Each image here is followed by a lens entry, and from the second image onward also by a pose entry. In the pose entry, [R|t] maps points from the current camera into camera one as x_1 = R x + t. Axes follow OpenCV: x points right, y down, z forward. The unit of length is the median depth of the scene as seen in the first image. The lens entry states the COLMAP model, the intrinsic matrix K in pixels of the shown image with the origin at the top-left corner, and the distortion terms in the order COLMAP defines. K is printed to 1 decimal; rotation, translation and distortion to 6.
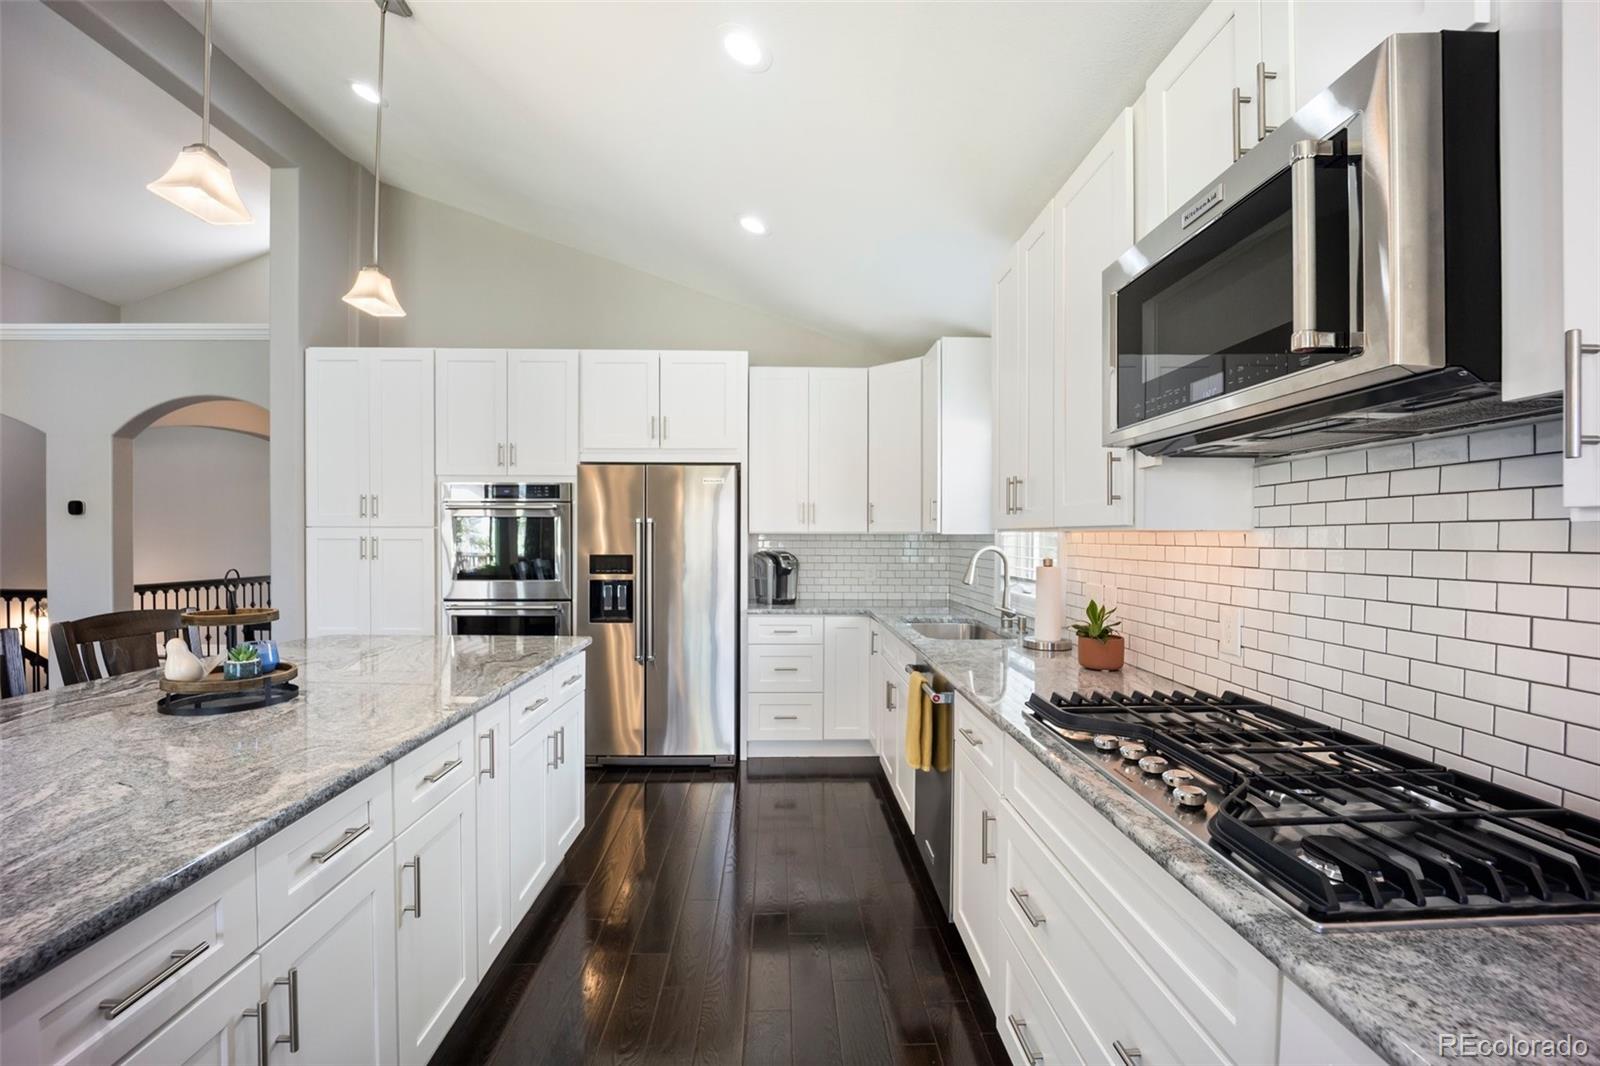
lens RADIAL K [[661.9, 0, 805.0], [0, 661.9, 544.2], [0, 0, 1]] dist [-0.021083, -0.000142]
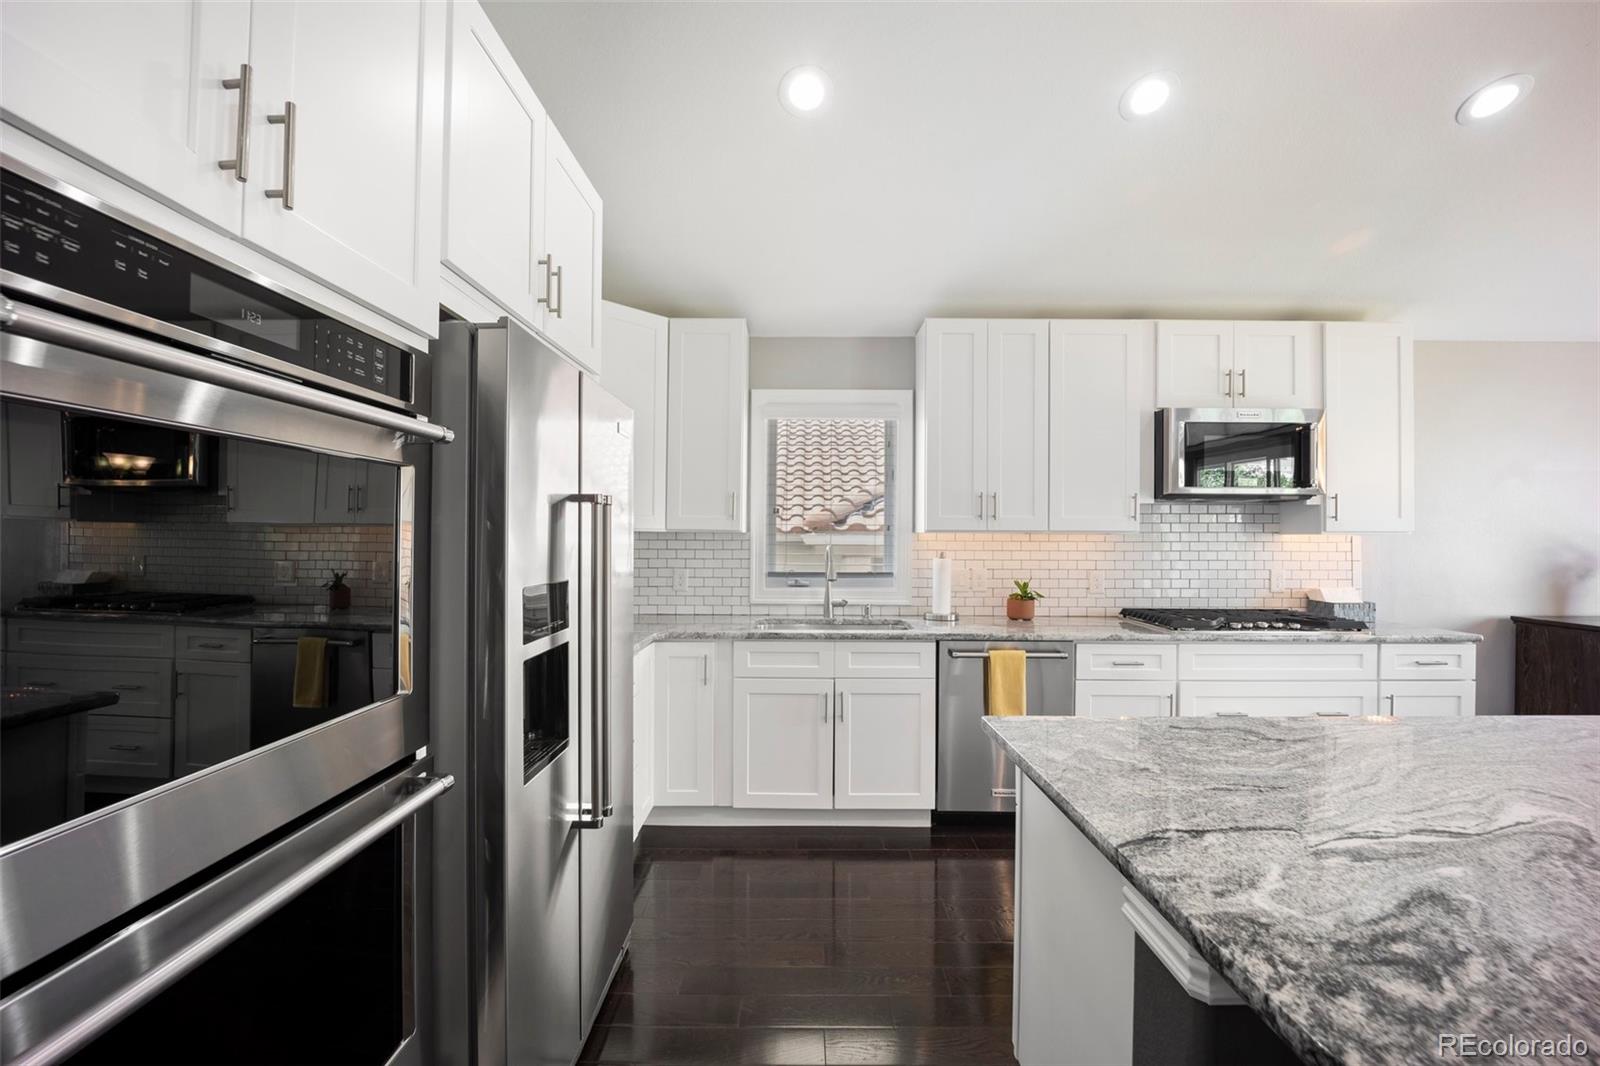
lens RADIAL K [[661.9, 0, 792.2], [0, 661.9, 535.7], [0, 0, 1]] dist [-0.021083, -0.000142]
pose [[0.051498, -0.003810, 0.998666, -0.653829], [0.007492, 0.999966, 0.003429, -0.012693], [-0.998645, 0.007305, 0.051525, 0.823653]]
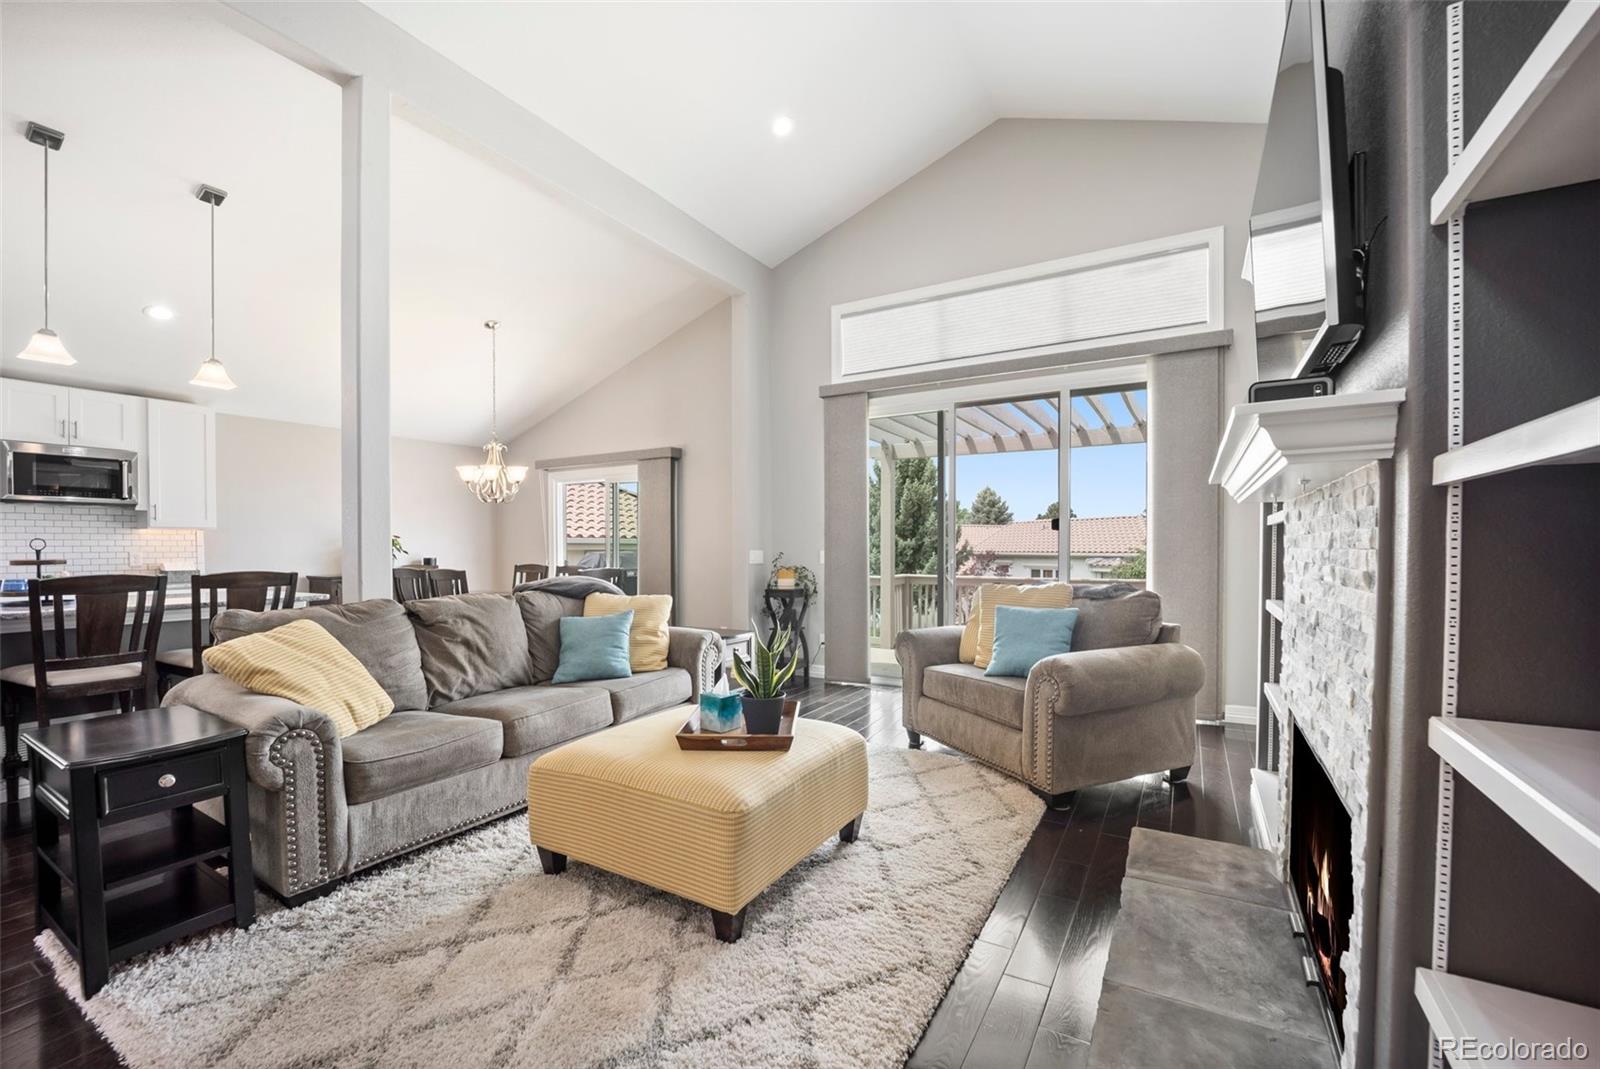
lens RADIAL K [[661.9, 0, 793.7], [0, 661.9, 560.9], [0, 0, 1]] dist [-0.021083, -0.000142]
pose [[-0.839417, -0.014775, 0.543286, -1.668788], [0.004454, 0.999410, 0.034060, 0.021081], [-0.543469, 0.031011, -0.838856, 0.593946]]
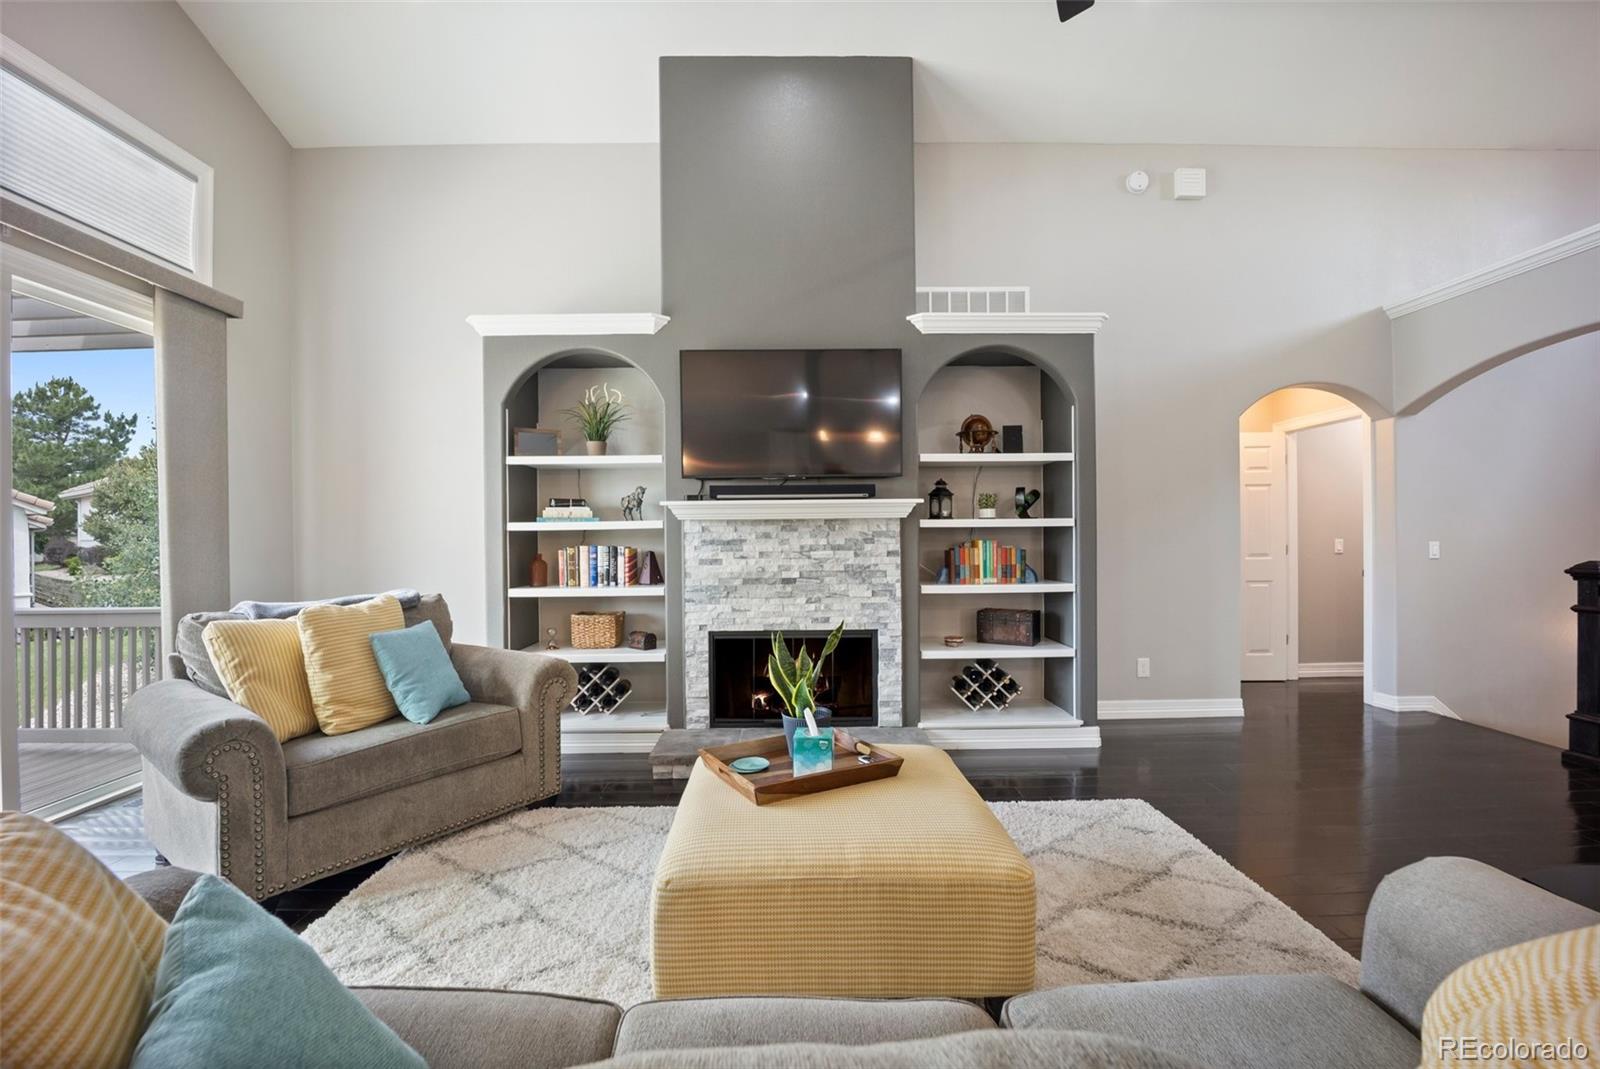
lens RADIAL K [[661.9, 0, 786.5], [0, 661.9, 546.0], [0, 0, 1]] dist [-0.021083, -0.000142]
pose [[-0.028271, 0.009270, -0.999557, -0.746639], [-0.001837, 0.999955, 0.009326, 0.021219], [0.999599, 0.002100, -0.028253, 0.086367]]
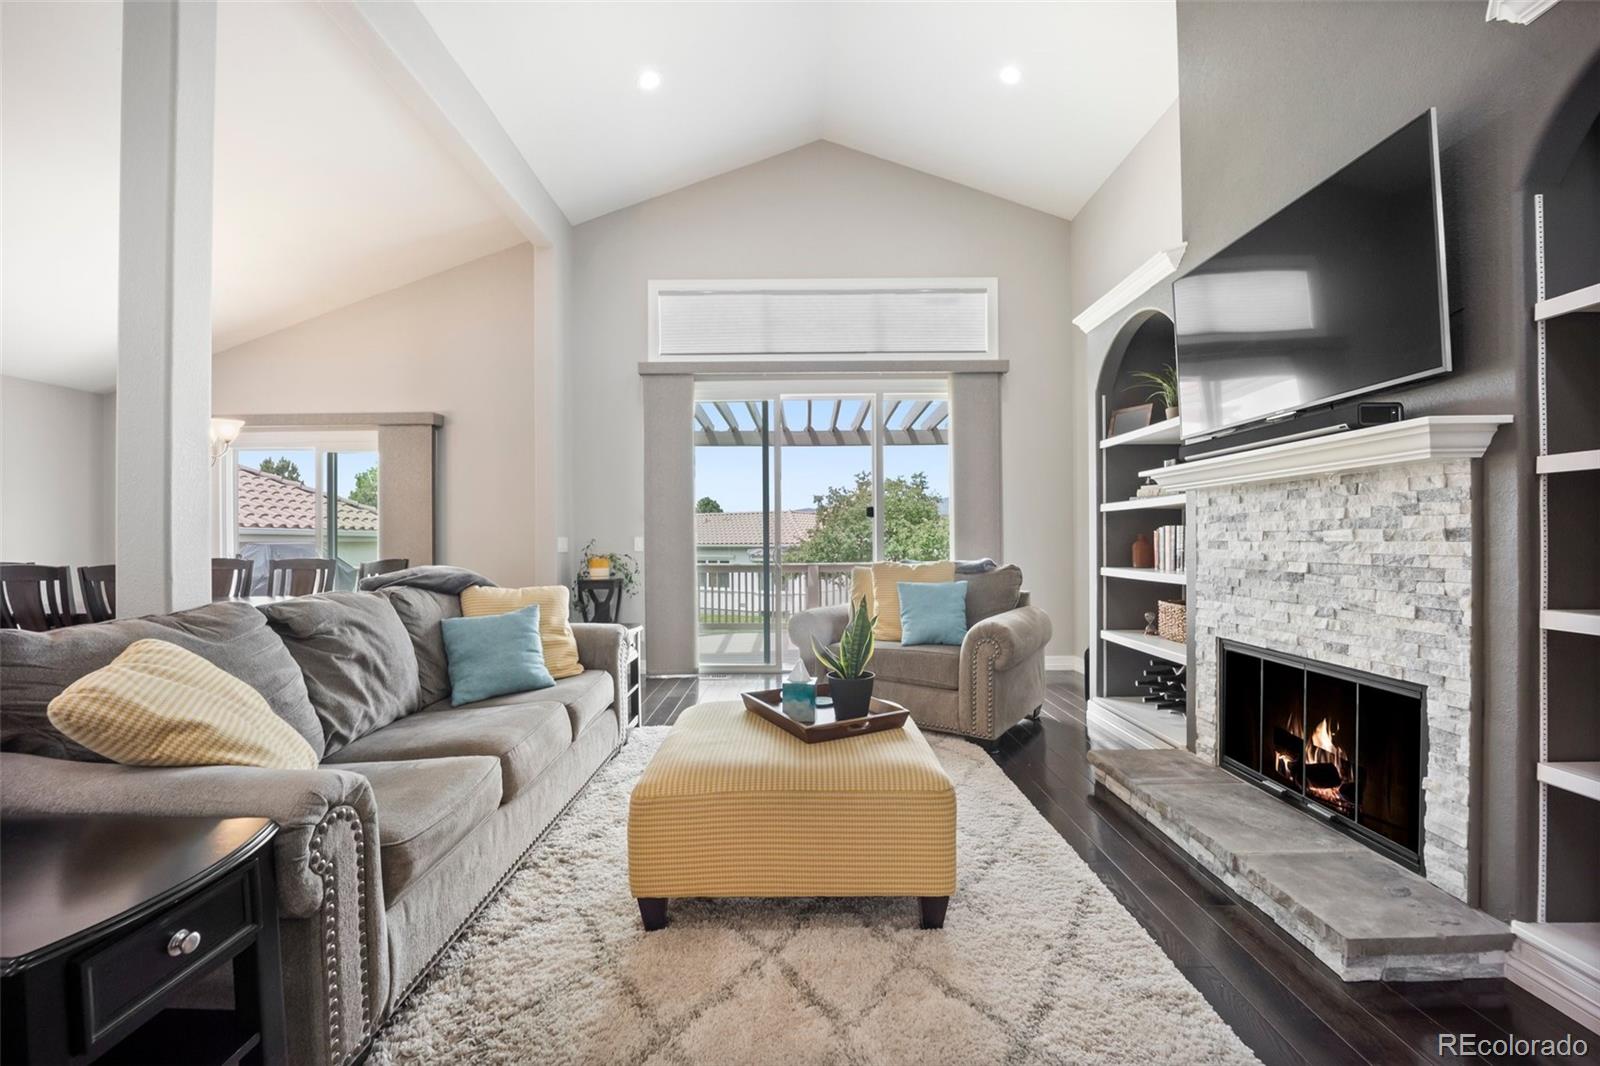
lens RADIAL K [[661.9, 0, 793.8], [0, 661.9, 538.4], [0, 0, 1]] dist [-0.021083, -0.000142]
pose [[-0.999316, 0.002294, 0.036922, -1.276731], [0.002686, 0.999940, 0.010582, 0.038044], [-0.036896, 0.010674, -0.999262, 0.689108]]
